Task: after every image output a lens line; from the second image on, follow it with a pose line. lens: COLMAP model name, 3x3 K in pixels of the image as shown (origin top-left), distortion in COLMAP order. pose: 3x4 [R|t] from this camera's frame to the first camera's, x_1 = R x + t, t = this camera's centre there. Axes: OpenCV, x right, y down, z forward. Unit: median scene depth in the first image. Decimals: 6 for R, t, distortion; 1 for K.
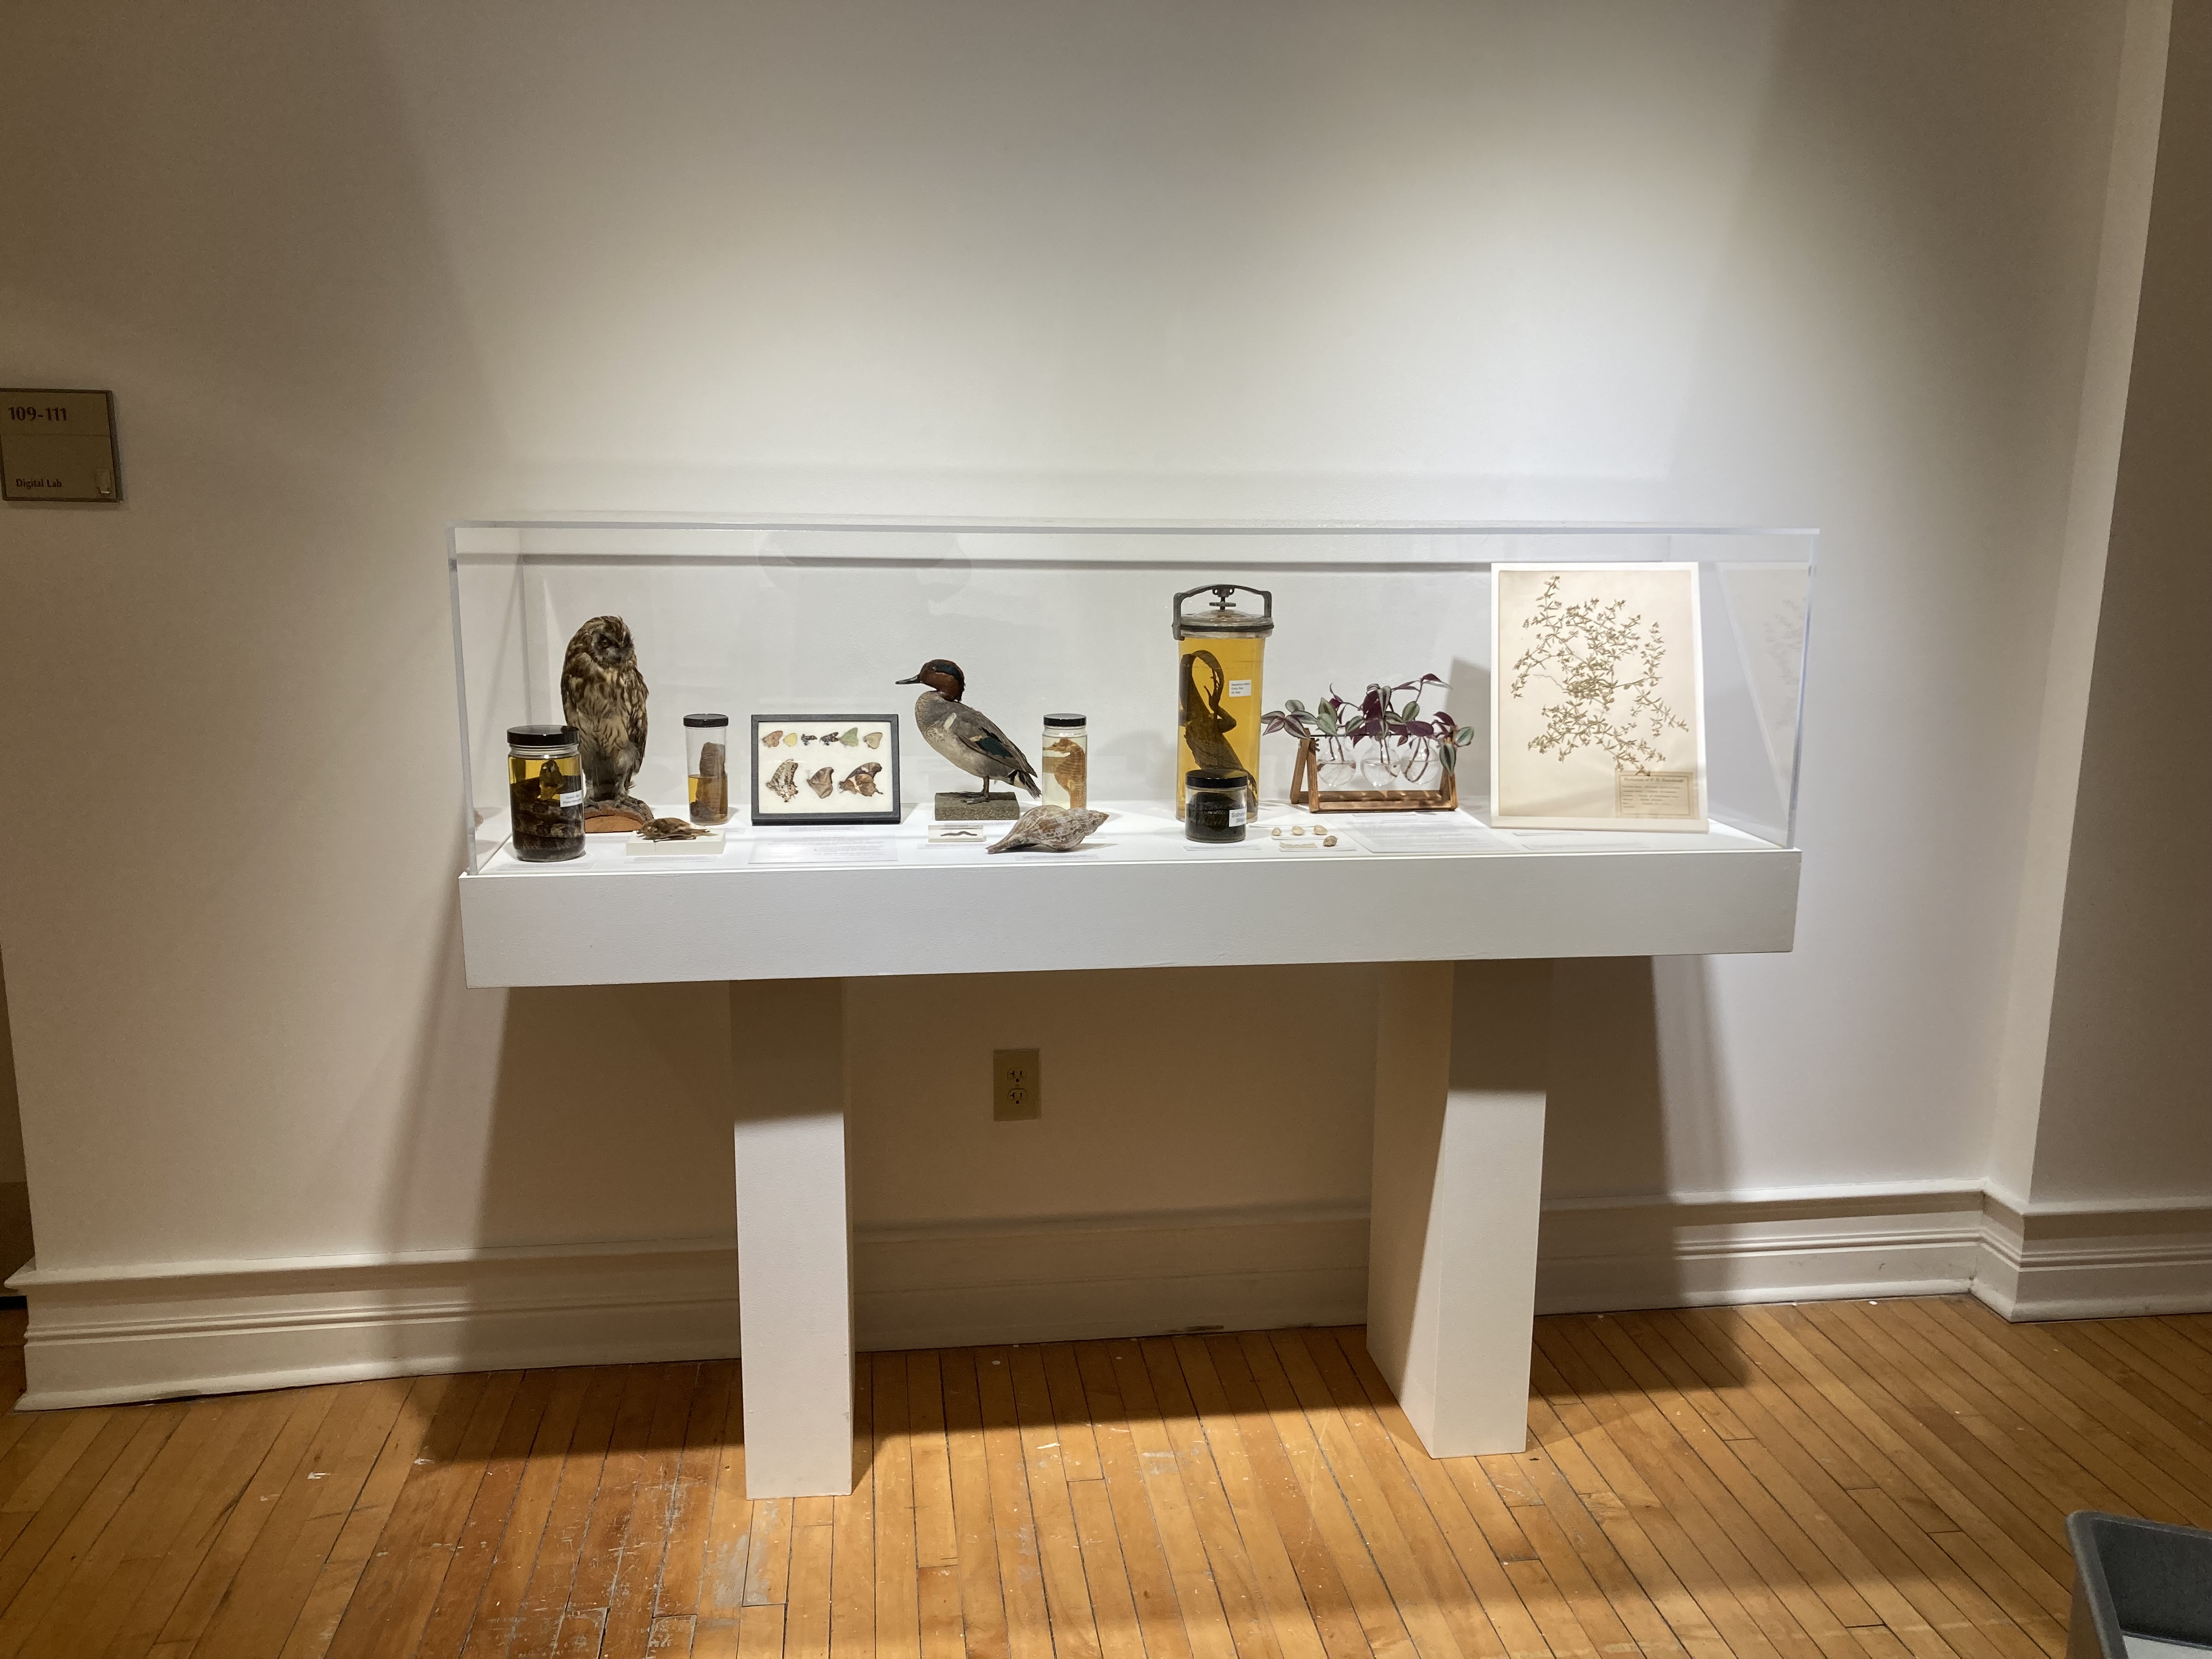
lens RADIAL K [[1804.1, 0, 1091.4], [0, 1804.1, 790.8], [0, 0, 1]] dist [0.098475, -0.228321]
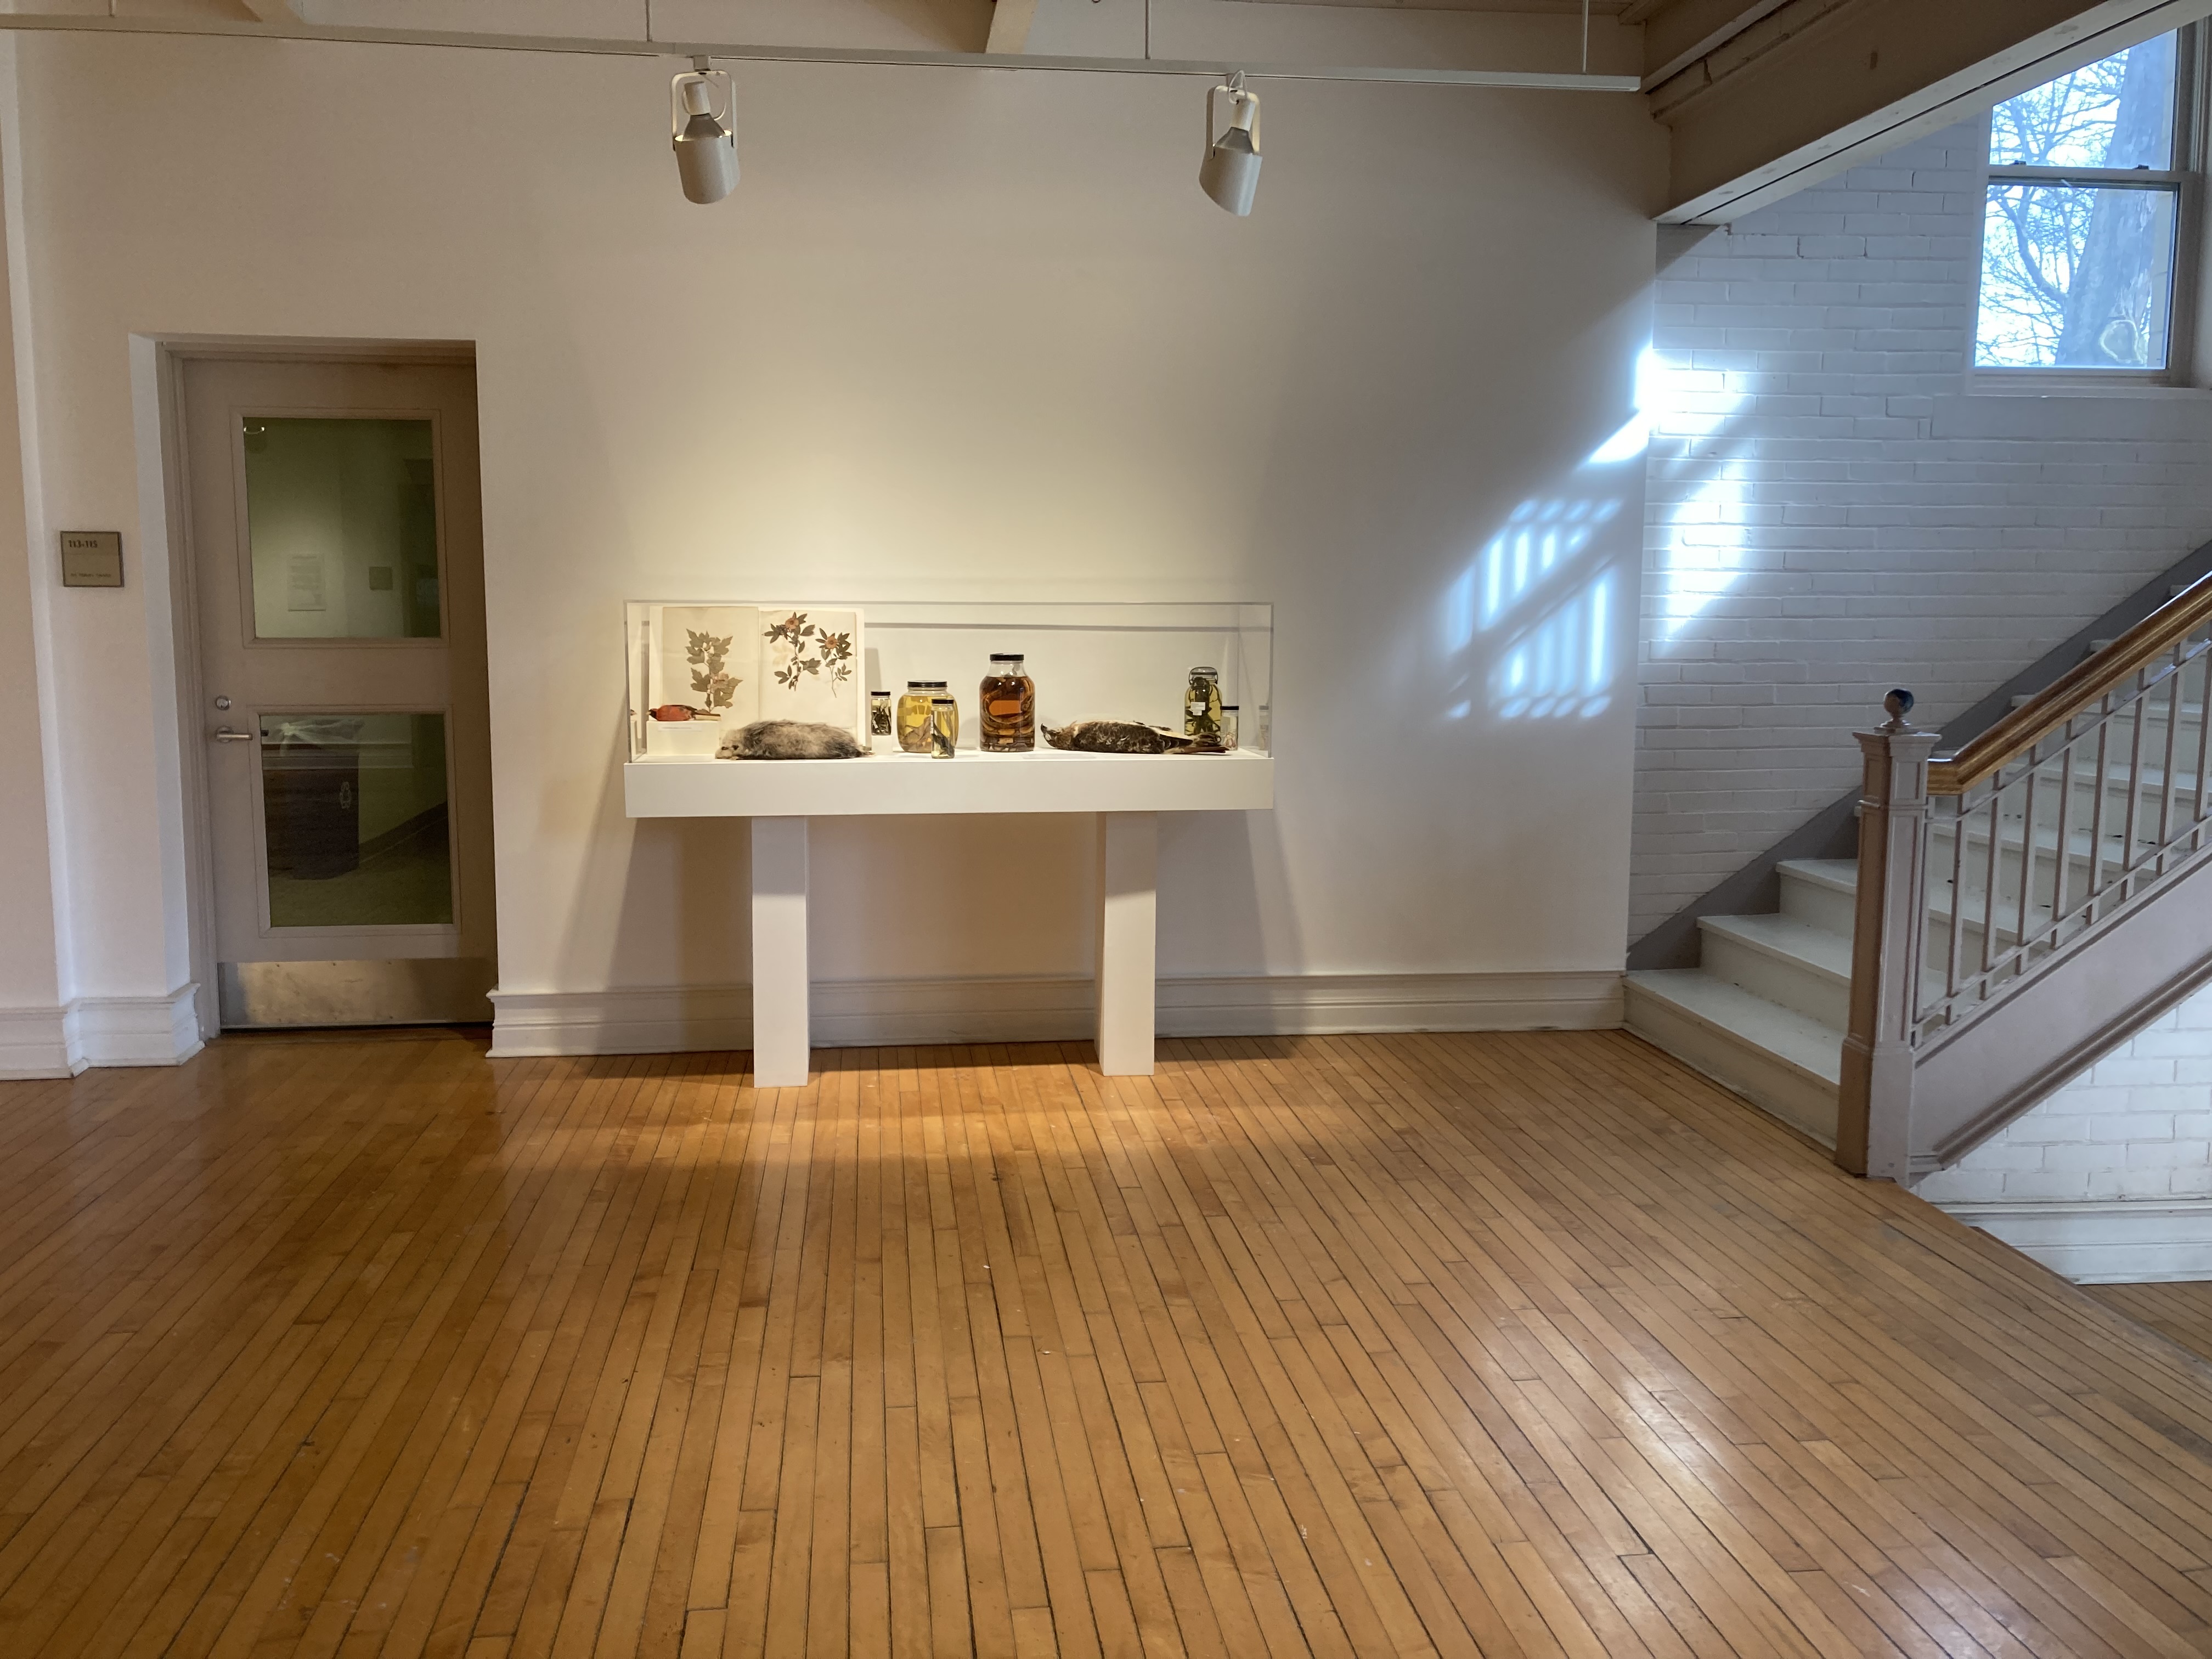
lens RADIAL K [[1804.1, 0, 1091.4], [0, 1804.1, 790.8], [0, 0, 1]] dist [0.098475, -0.228321]
pose [[0.999990, -0.004349, -0.001179, 0.169339], [0.004269, 0.998150, -0.060657, 0.175169], [0.001441, 0.060651, 0.998158, -0.907532]]
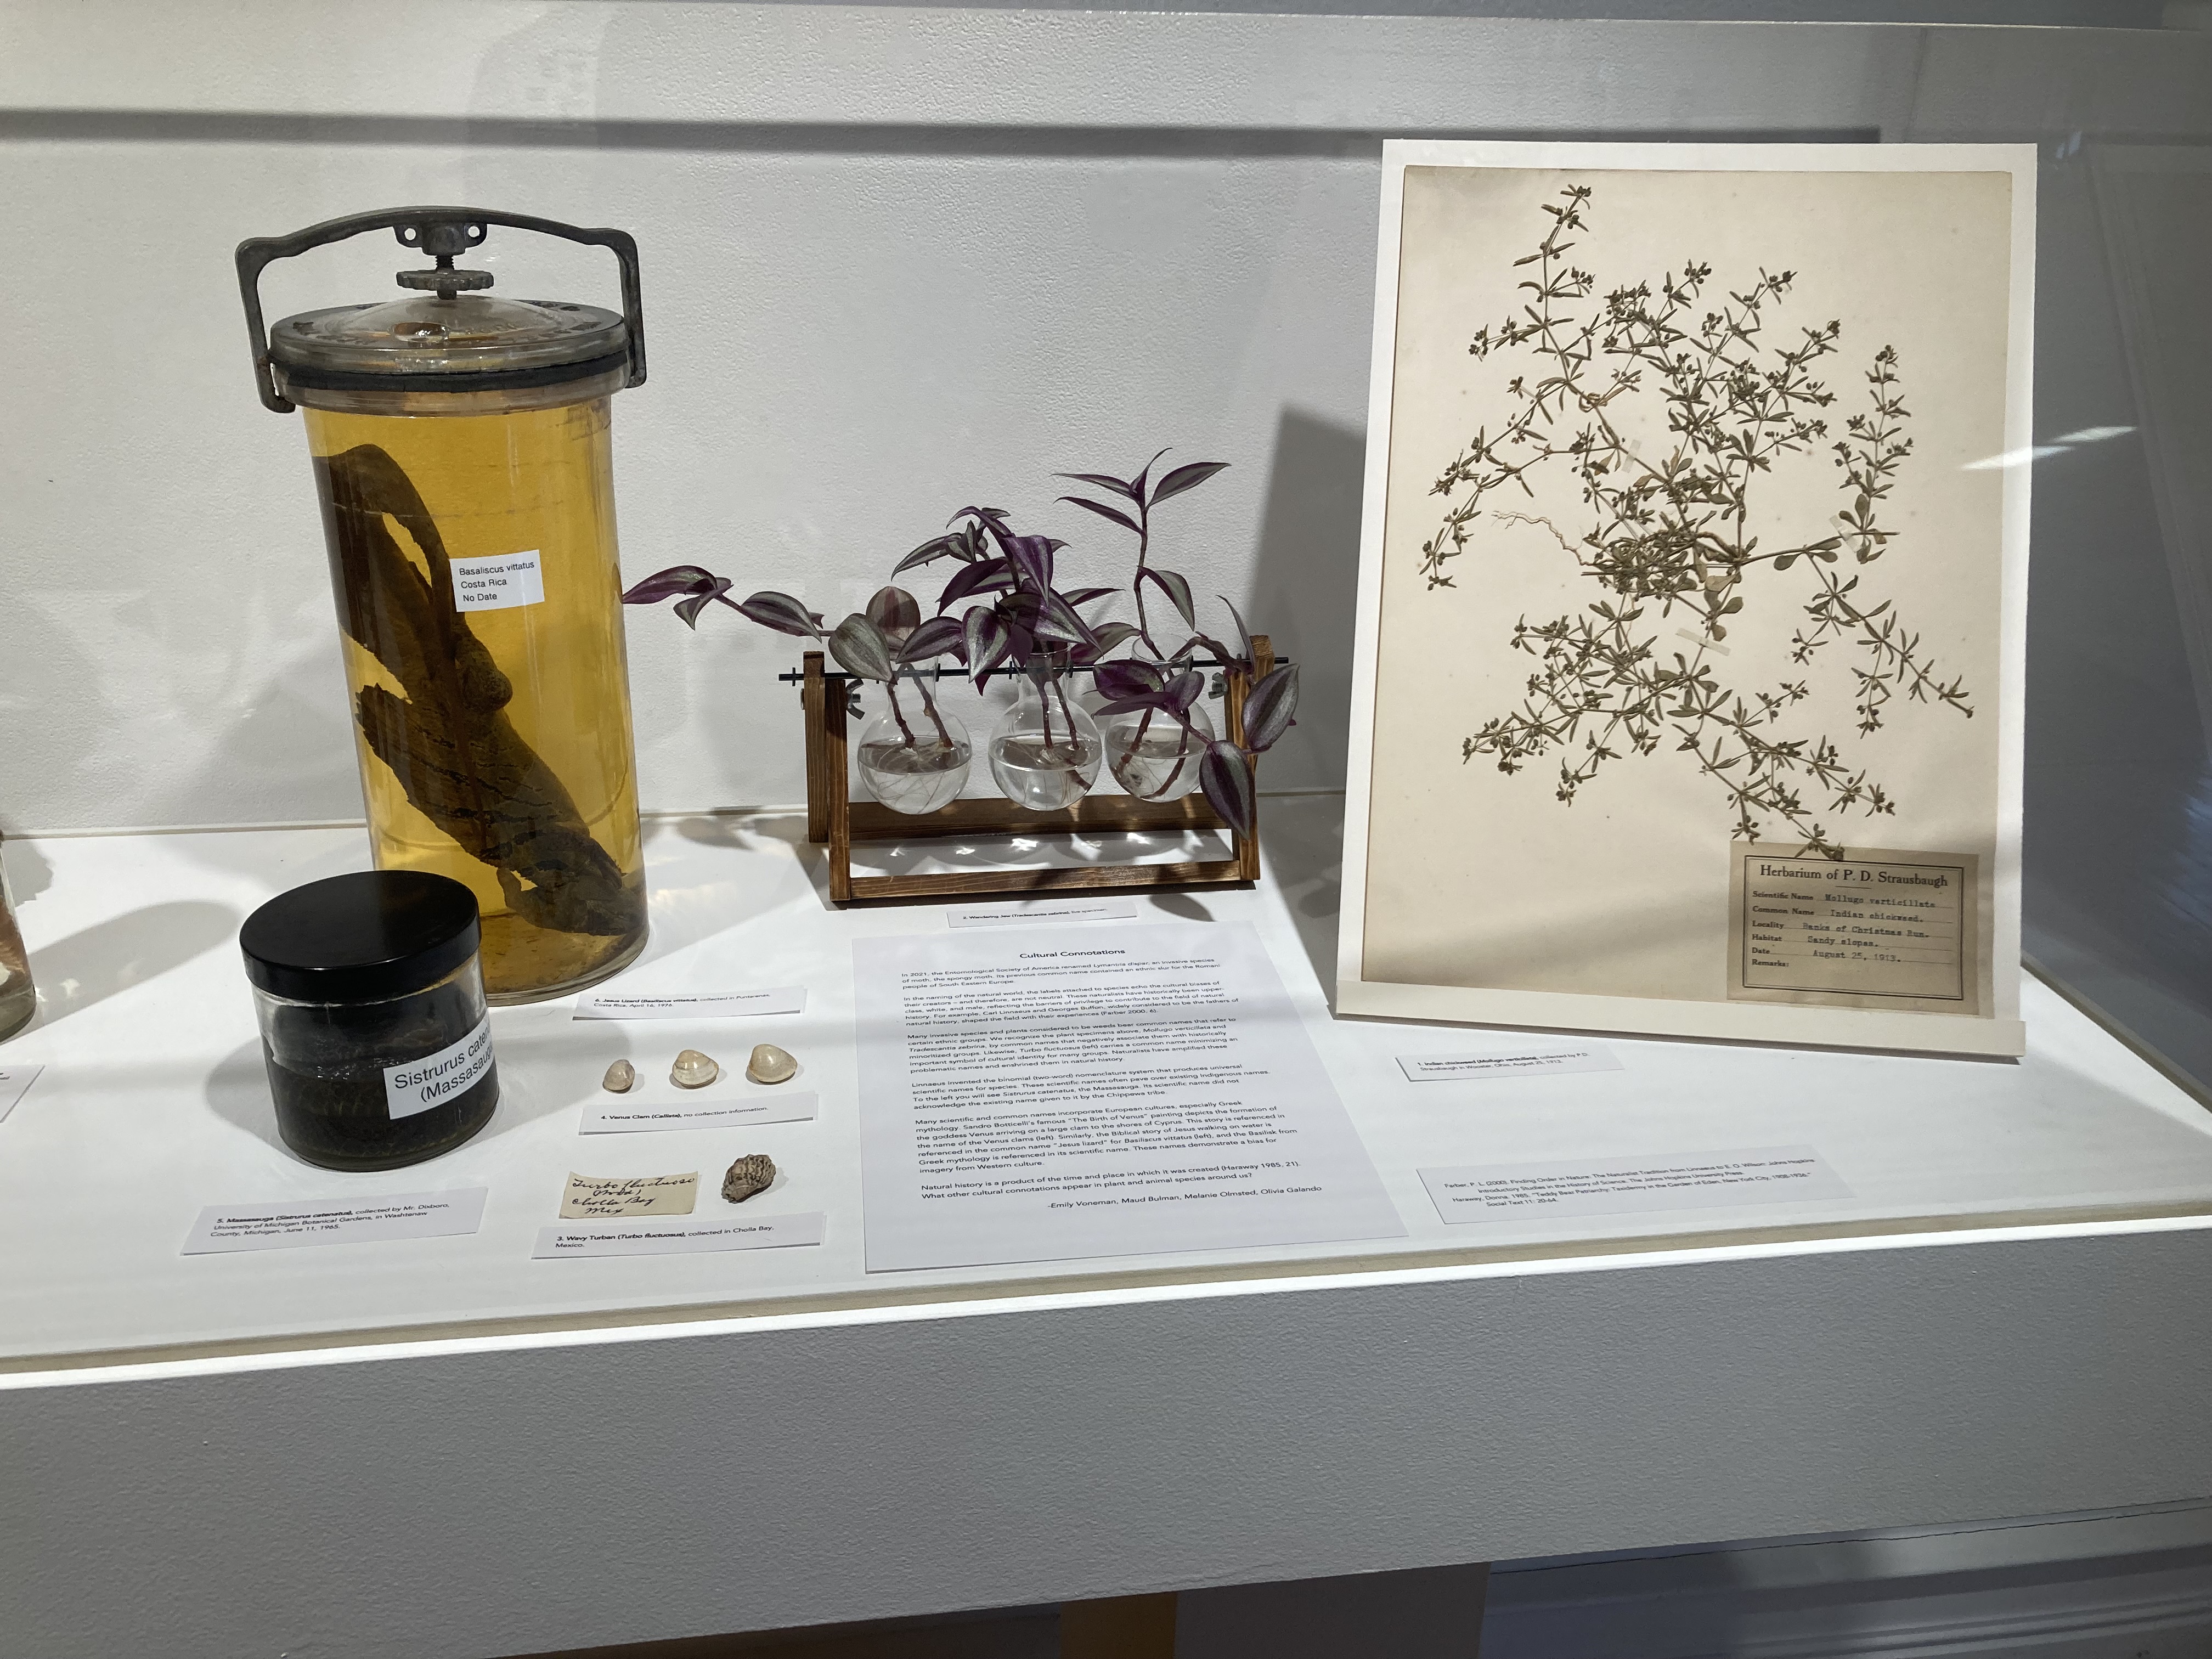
lens RADIAL K [[1804.1, 0, 1091.4], [0, 1804.1, 790.8], [0, 0, 1]] dist [0.098475, -0.228321]
pose [[0.999604, 0.000025, 0.028154, 0.166135], [-0.006294, 0.974892, 0.222591, -0.088293], [-0.027442, -0.222680, 0.974505, 0.688287]]
